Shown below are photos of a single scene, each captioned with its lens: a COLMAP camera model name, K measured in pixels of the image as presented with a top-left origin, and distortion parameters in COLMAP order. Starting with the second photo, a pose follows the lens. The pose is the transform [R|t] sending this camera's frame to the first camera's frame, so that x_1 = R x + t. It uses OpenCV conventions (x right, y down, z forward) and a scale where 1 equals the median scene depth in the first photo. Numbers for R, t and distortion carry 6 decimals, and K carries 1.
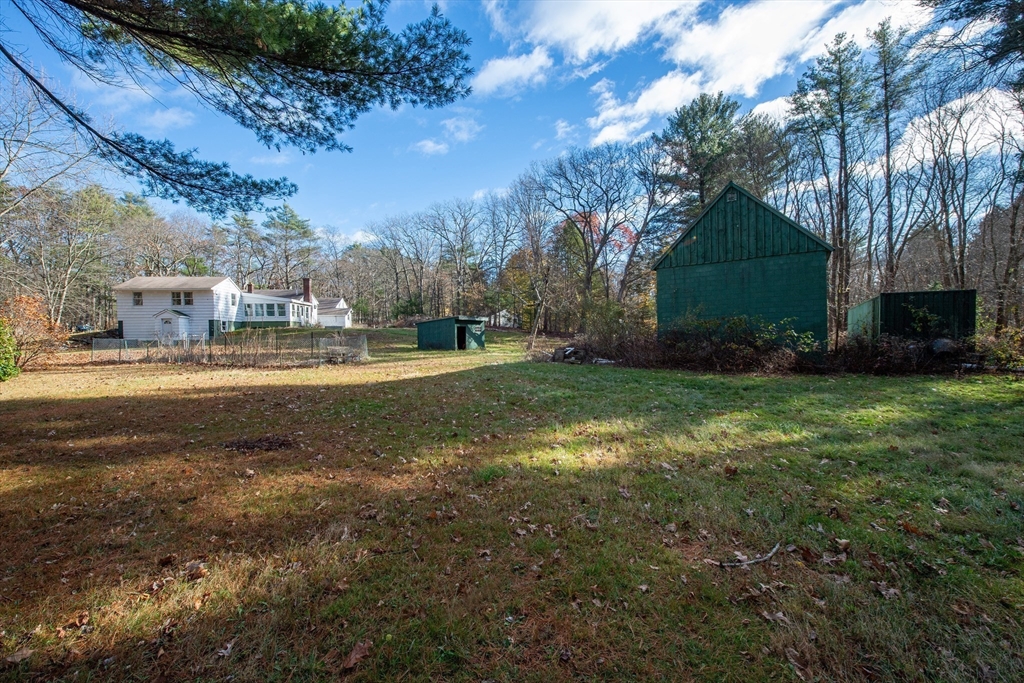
lens RADIAL K [[402.9, 0, 517.7], [0, 402.9, 344.1], [0, 0, 1]] dist [0.003832, -0.000118]
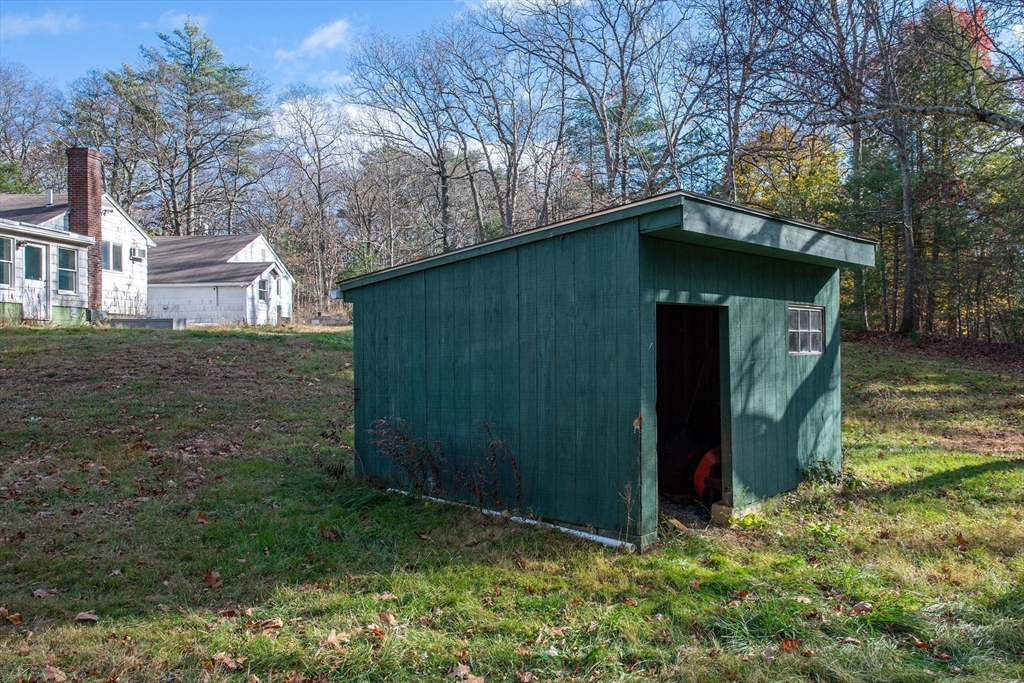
lens RADIAL K [[766.5, 0, 518.6], [0, 766.5, 338.2], [0, 0, 1]] dist [0.057113, 0.001880]
pose [[0.968769, 0.006849, -0.247872, -0.094379], [-0.013226, 0.999623, -0.024070, -0.021096], [0.247613, 0.026596, 0.968494, 0.553602]]
